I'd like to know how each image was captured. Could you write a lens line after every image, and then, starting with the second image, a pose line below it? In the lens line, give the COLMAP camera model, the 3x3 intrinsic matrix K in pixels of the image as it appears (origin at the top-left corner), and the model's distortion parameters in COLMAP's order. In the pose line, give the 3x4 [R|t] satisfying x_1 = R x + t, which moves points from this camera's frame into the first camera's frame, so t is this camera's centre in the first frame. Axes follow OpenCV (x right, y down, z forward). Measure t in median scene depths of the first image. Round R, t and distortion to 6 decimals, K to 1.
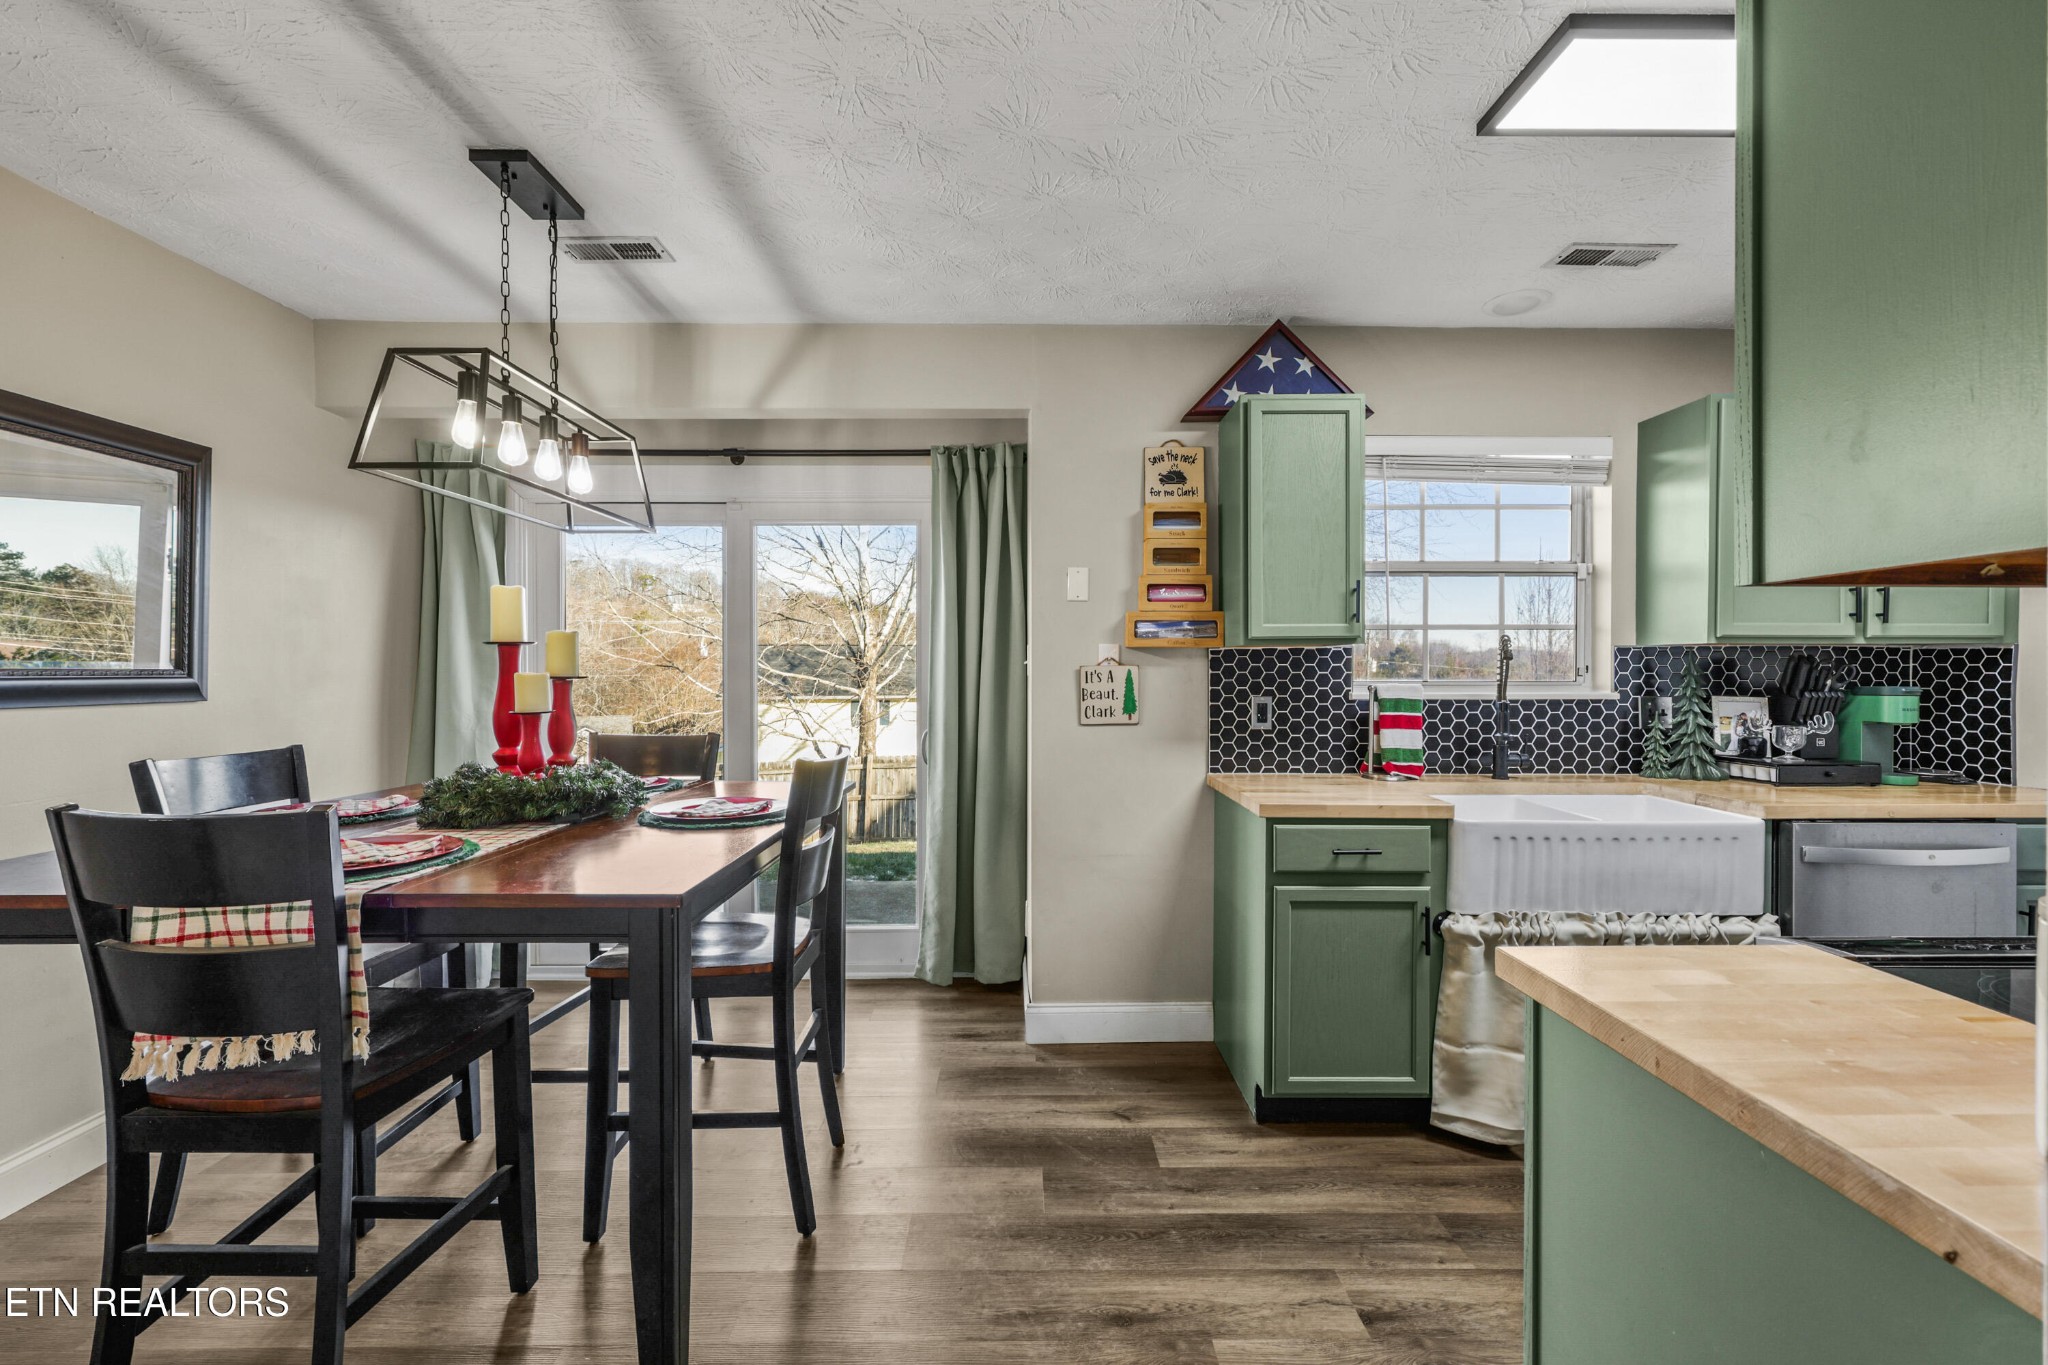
lens RADIAL K [[836.6, 0, 1023.7], [0, 836.6, 675.4], [0, 0, 1]] dist [-0.000554, 0.000025]
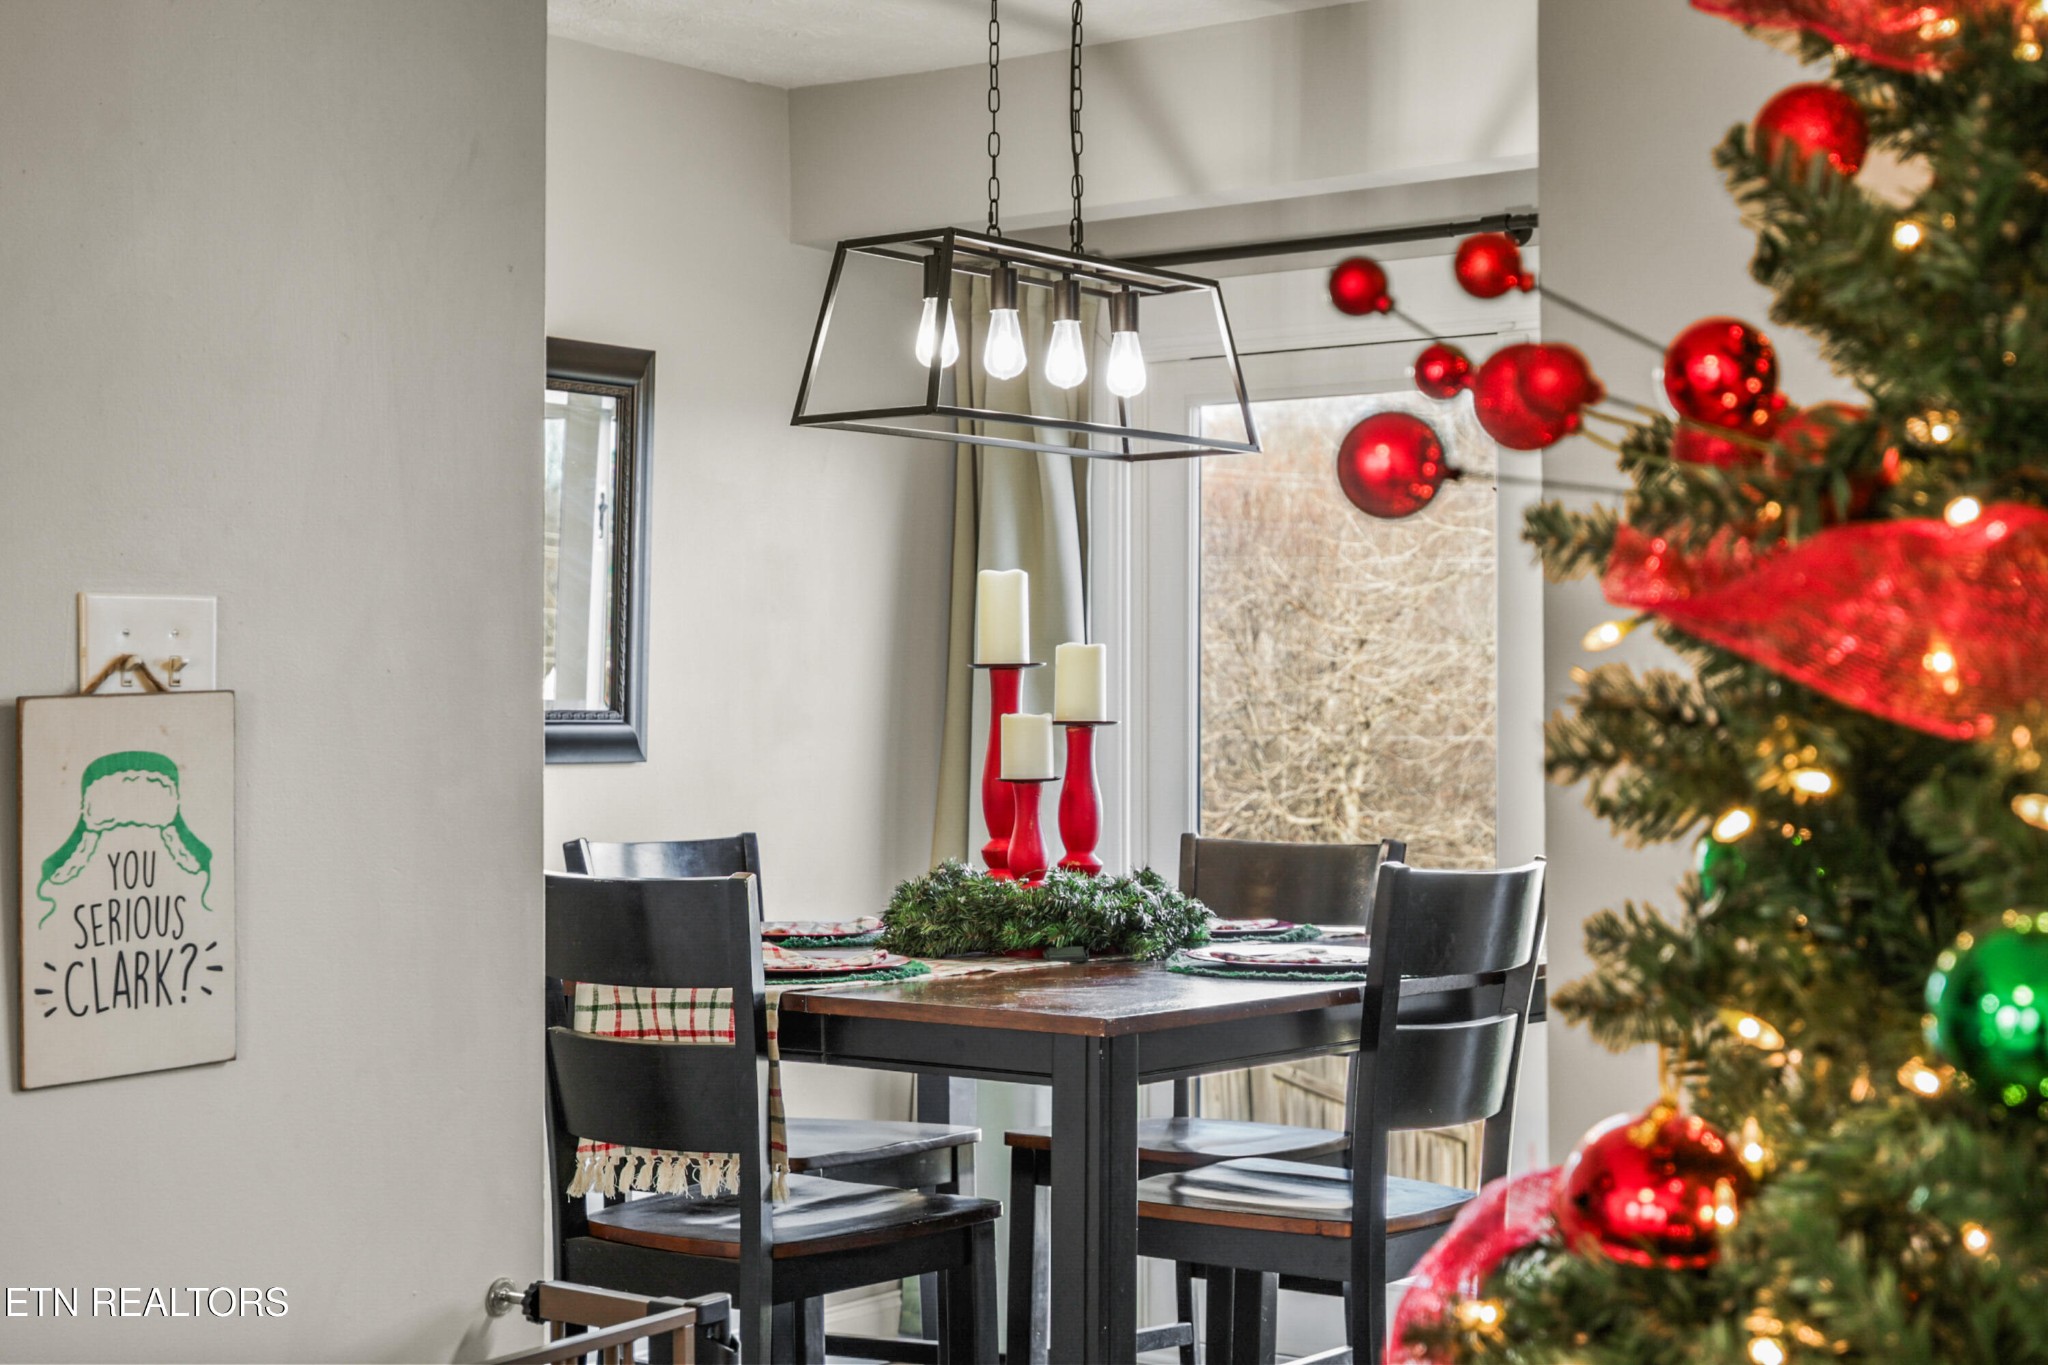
lens RADIAL K [[3076.9, 0, 1024.0], [0, 3076.9, 682.5], [0, 0, 1]] dist [-0.250414, 0.004325]
pose [[0.792519, -0.007476, -0.609801, 0.631331], [-0.003445, 0.999854, -0.016736, 0.009406], [0.609837, 0.015365, 0.792378, -0.629962]]
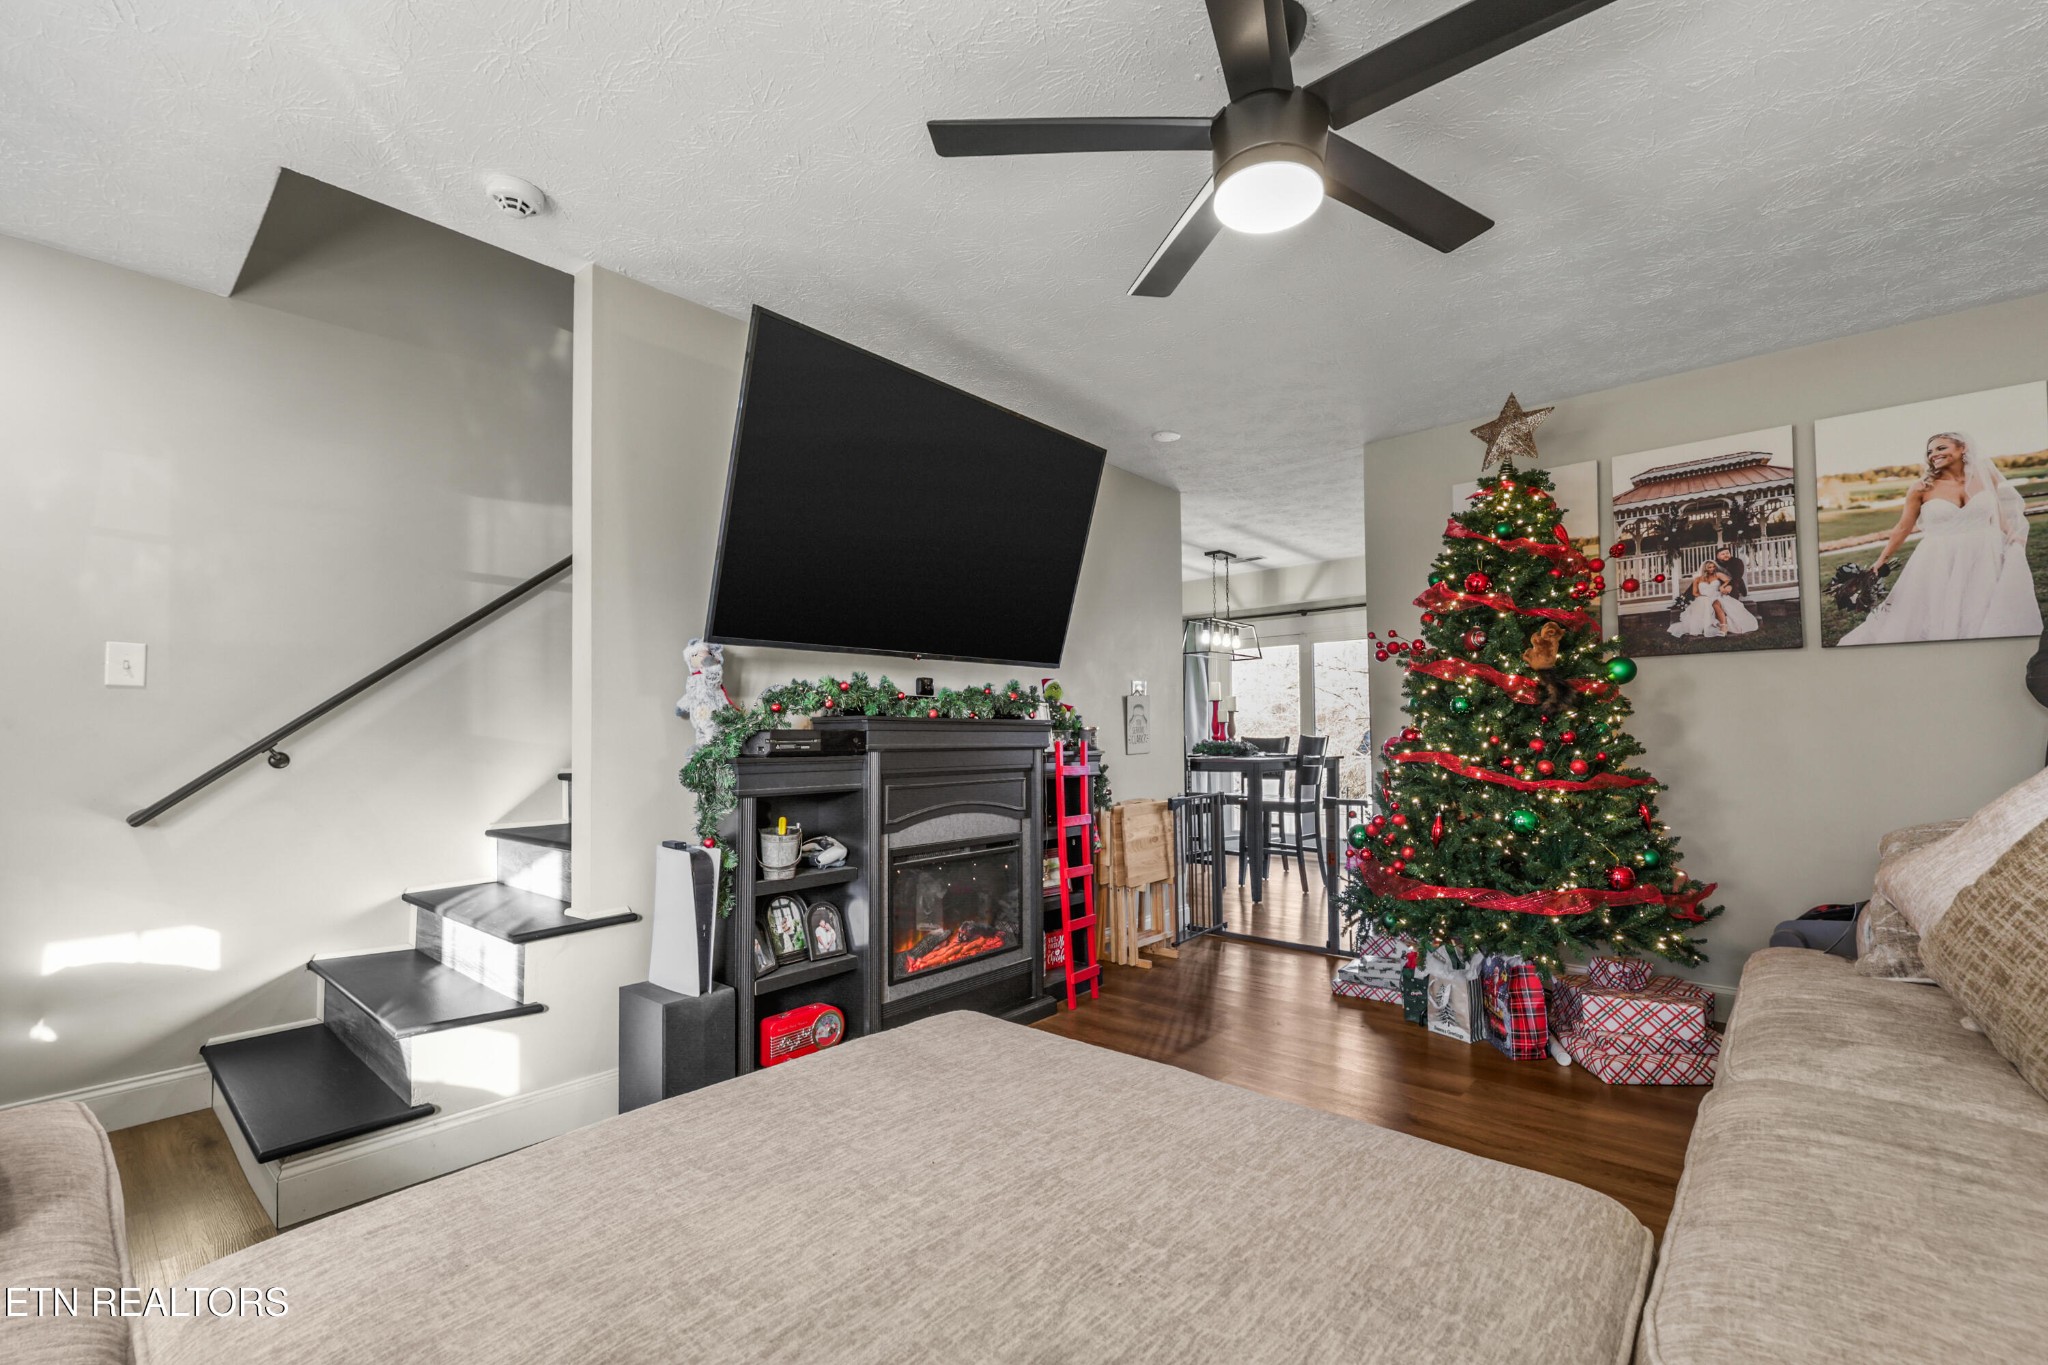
lens RADIAL K [[864.5, 0, 1024.7], [0, 864.5, 729.4], [0, 0, 1]] dist [-0.000095, 0.000007]
pose [[0.744521, -0.010921, -0.667510, 0.861563], [-0.000014, 0.999866, -0.016375, 0.104530], [0.667599, 0.012201, 0.744421, -1.608132]]
